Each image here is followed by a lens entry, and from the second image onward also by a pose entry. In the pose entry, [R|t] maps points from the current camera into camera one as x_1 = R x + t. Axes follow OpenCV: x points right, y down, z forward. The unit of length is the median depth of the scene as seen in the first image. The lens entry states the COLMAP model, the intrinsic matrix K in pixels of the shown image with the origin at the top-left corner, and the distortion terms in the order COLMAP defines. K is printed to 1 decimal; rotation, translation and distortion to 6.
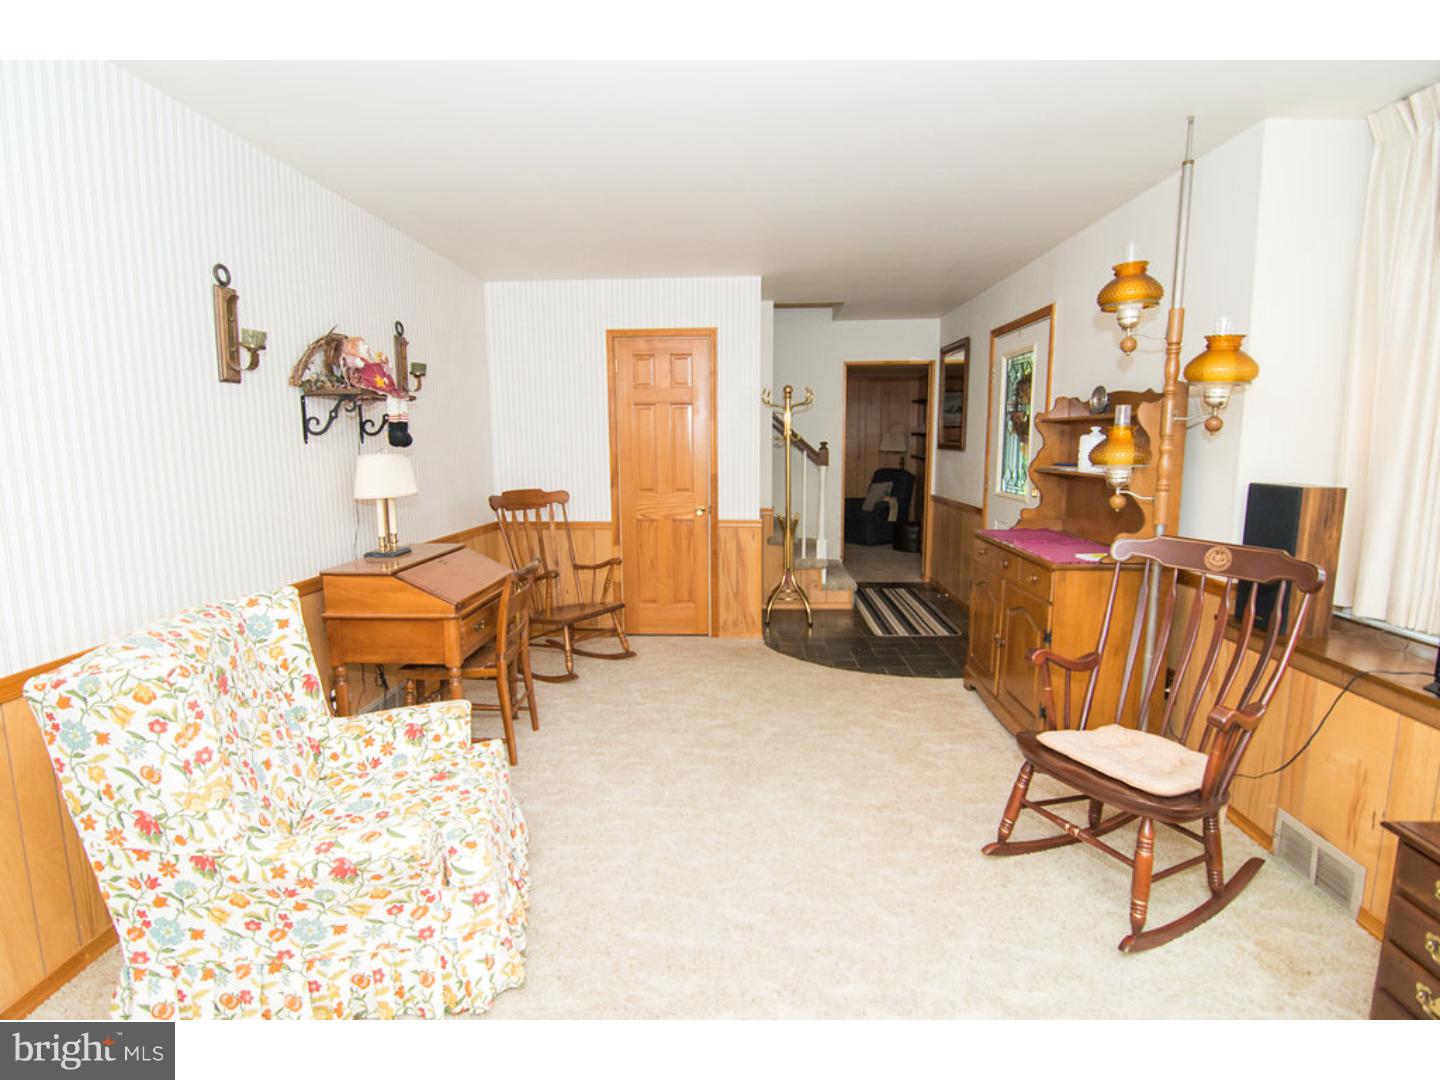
lens RADIAL K [[695.9, 0, 706.3], [0, 695.9, 538.4], [0, 0, 1]] dist [-0.027274, -0.001844]
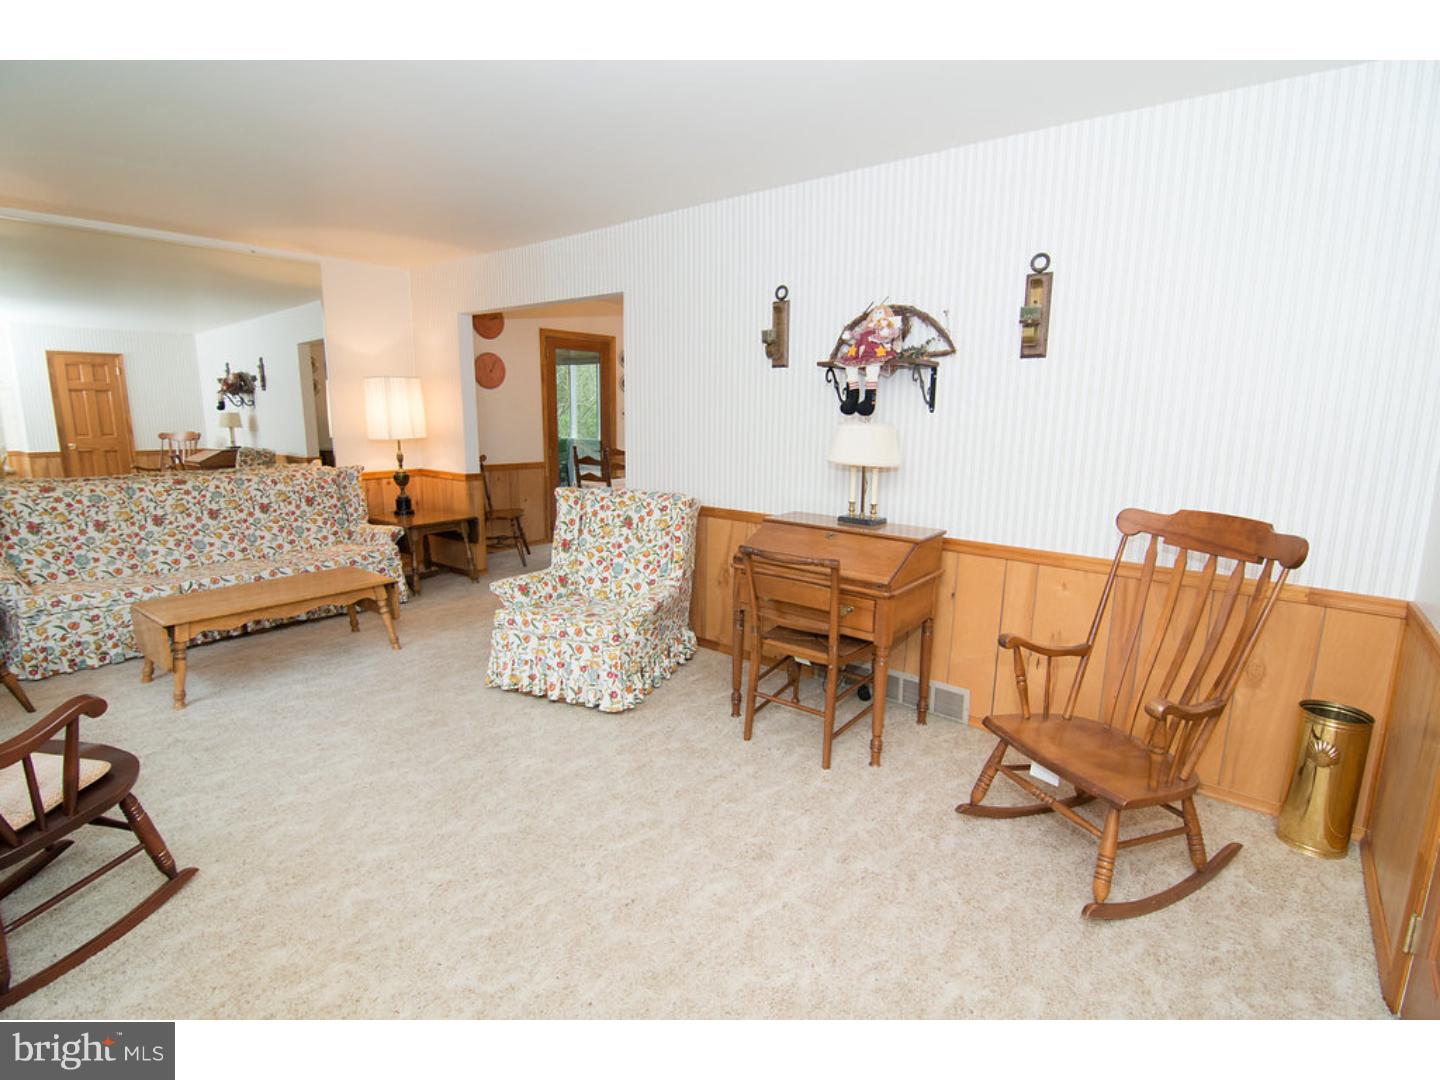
lens RADIAL K [[695.9, 0, 722.4], [0, 695.9, 539.0], [0, 0, 1]] dist [-0.027274, -0.001844]
pose [[-0.575085, 0.156958, -0.802896, 0.618871], [-0.120744, 0.954390, 0.273058, -0.264576], [0.809134, 0.253976, -0.529903, 1.777640]]
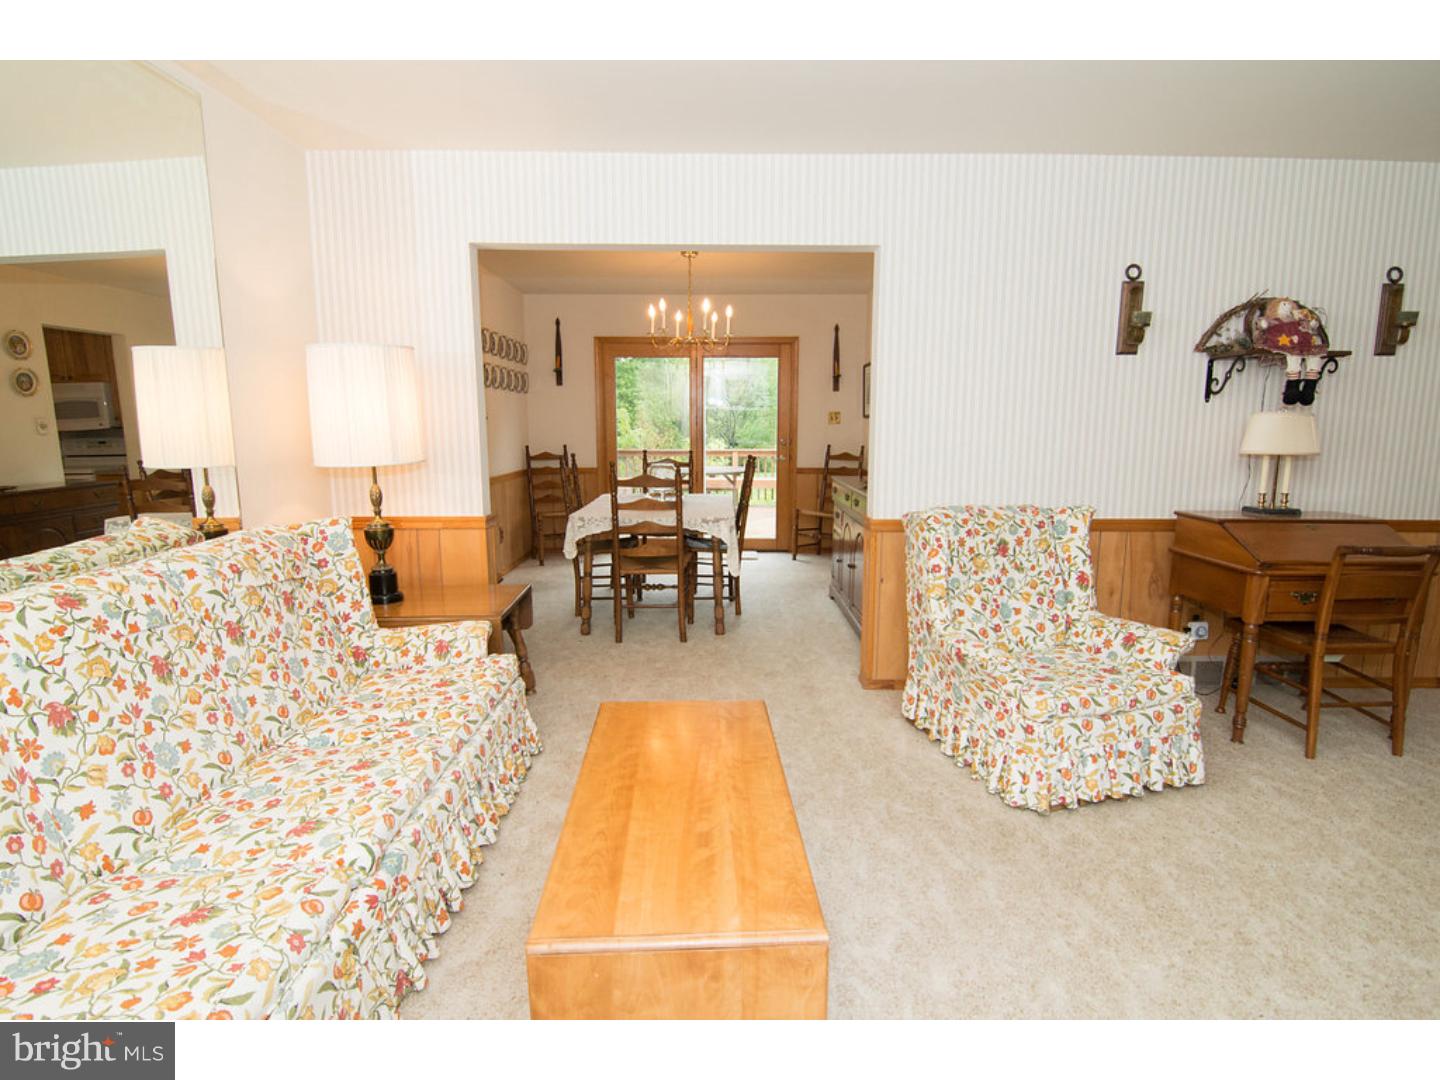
lens RADIAL K [[695.9, 0, 712.0], [0, 695.9, 537.0], [0, 0, 1]] dist [-0.027274, -0.001844]
pose [[0.050049, 0.173133, -0.983626, 0.634704], [-0.137549, 0.976670, 0.164910, 0.007943], [0.989230, 0.127043, 0.072696, 0.158973]]
